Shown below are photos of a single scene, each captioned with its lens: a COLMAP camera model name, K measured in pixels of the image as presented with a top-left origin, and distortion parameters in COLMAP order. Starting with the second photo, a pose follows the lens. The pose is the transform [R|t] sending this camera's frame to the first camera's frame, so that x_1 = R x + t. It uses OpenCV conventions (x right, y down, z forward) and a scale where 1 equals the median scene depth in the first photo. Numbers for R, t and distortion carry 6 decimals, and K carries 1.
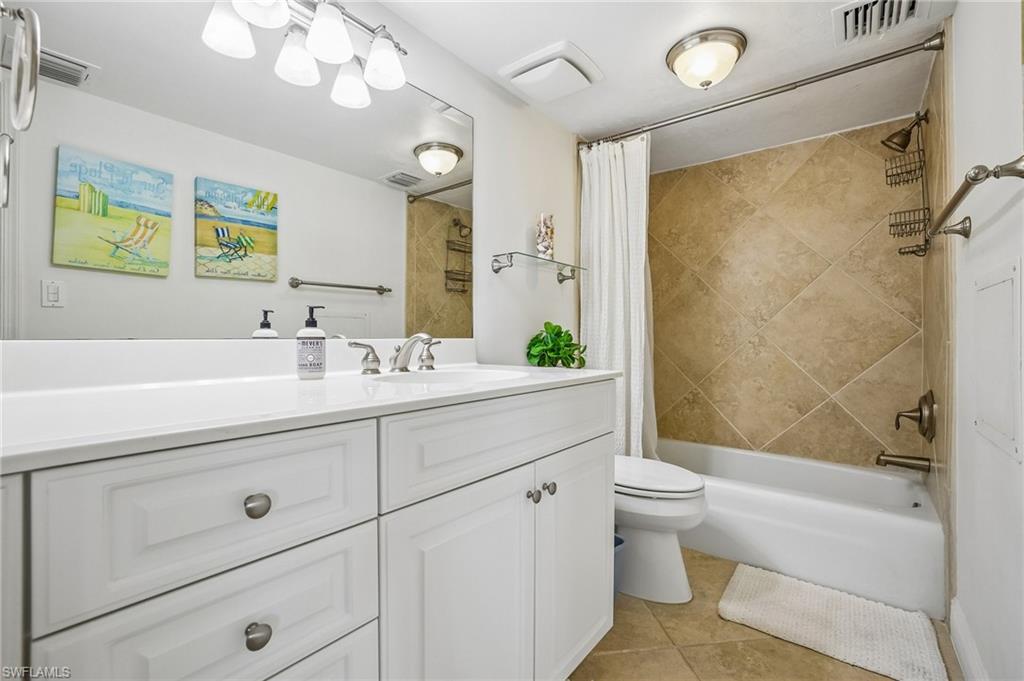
lens RADIAL K [[448.3, 0, 510.9], [0, 448.3, 342.6], [0, 0, 1]] dist [-0.051292, 0.019935]
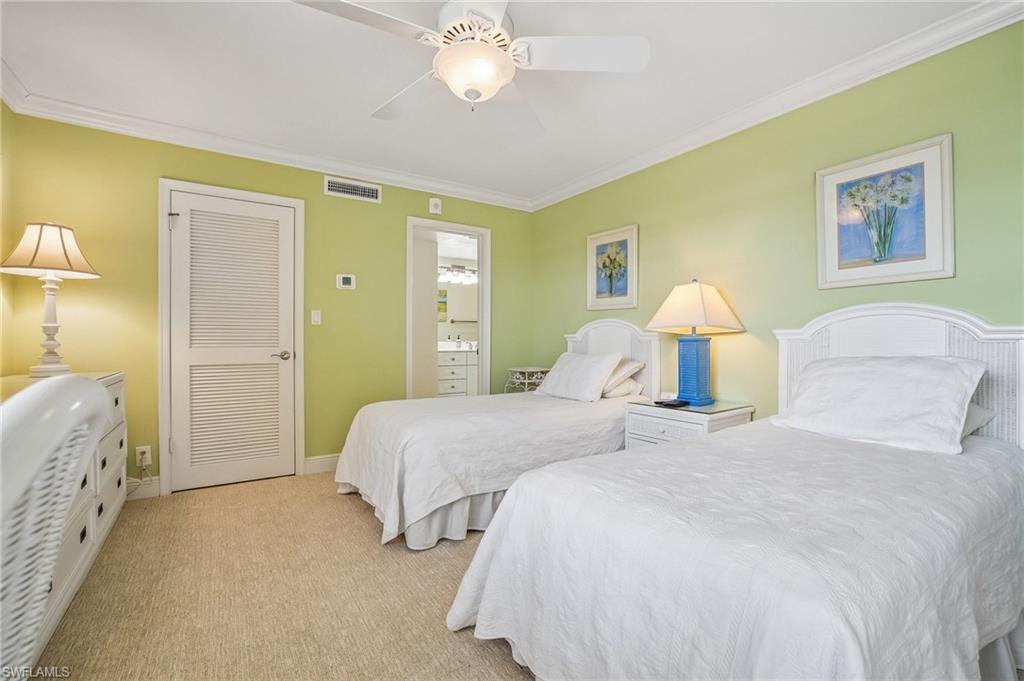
lens RADIAL K [[448.3, 0, 510.9], [0, 448.3, 342.6], [0, 0, 1]] dist [-0.051292, 0.019935]
pose [[0.954439, -0.003796, -0.298381, 1.518394], [0.001585, 0.999969, -0.007652, 0.038960], [0.298401, 0.006831, 0.954416, -3.414863]]
